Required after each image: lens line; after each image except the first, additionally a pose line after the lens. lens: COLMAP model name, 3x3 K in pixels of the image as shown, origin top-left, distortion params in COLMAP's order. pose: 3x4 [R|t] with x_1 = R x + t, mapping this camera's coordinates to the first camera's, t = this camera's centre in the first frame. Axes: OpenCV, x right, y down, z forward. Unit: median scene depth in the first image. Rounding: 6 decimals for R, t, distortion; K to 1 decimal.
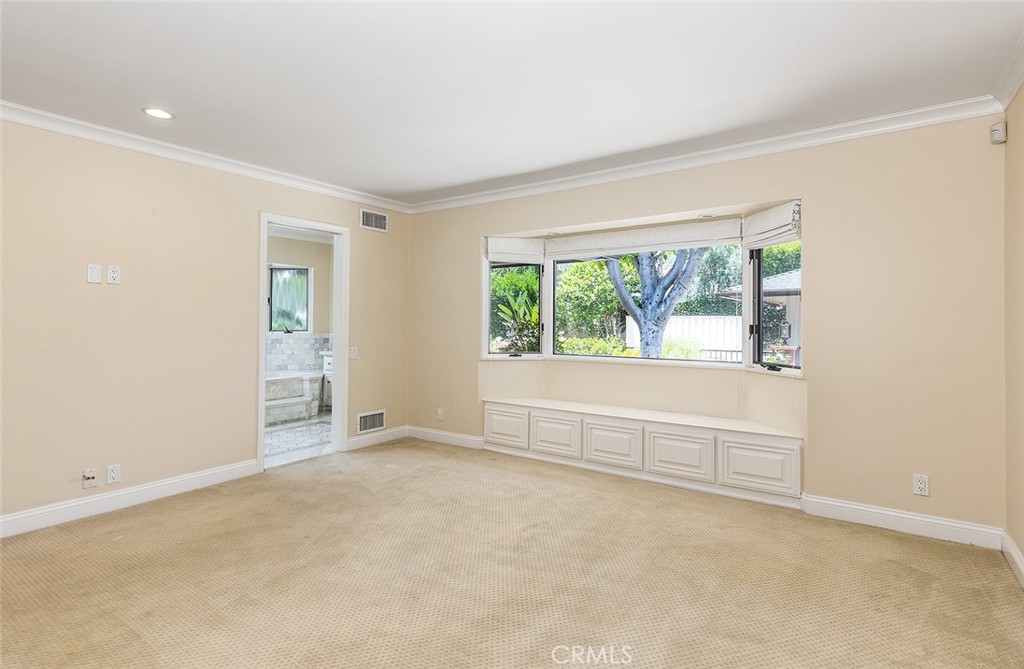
lens RADIAL K [[508.8, 0, 513.5], [0, 508.8, 310.4], [0, 0, 1]] dist [0.047690, -0.000117]
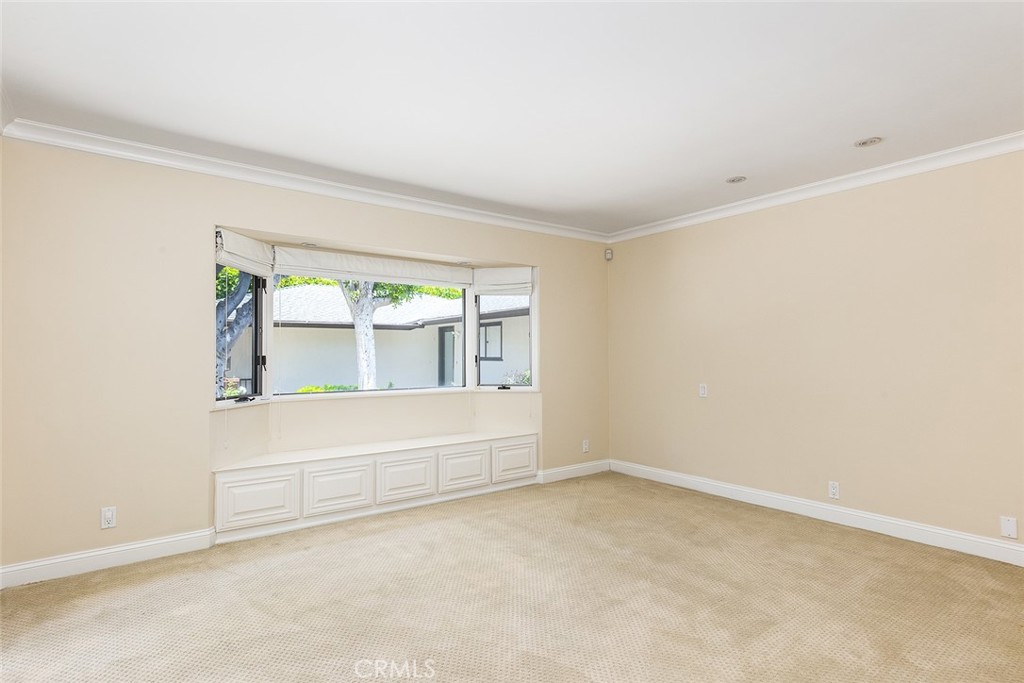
lens RADIAL K [[525.7, 0, 512.0], [0, 525.7, 341.5], [0, 0, 1]] dist [0.024758, 0.000197]
pose [[0.318324, 0.020232, 0.947766, -0.596942], [-0.021061, 0.999676, -0.014267, 0.008360], [-0.947748, -0.015420, 0.318647, 0.414183]]
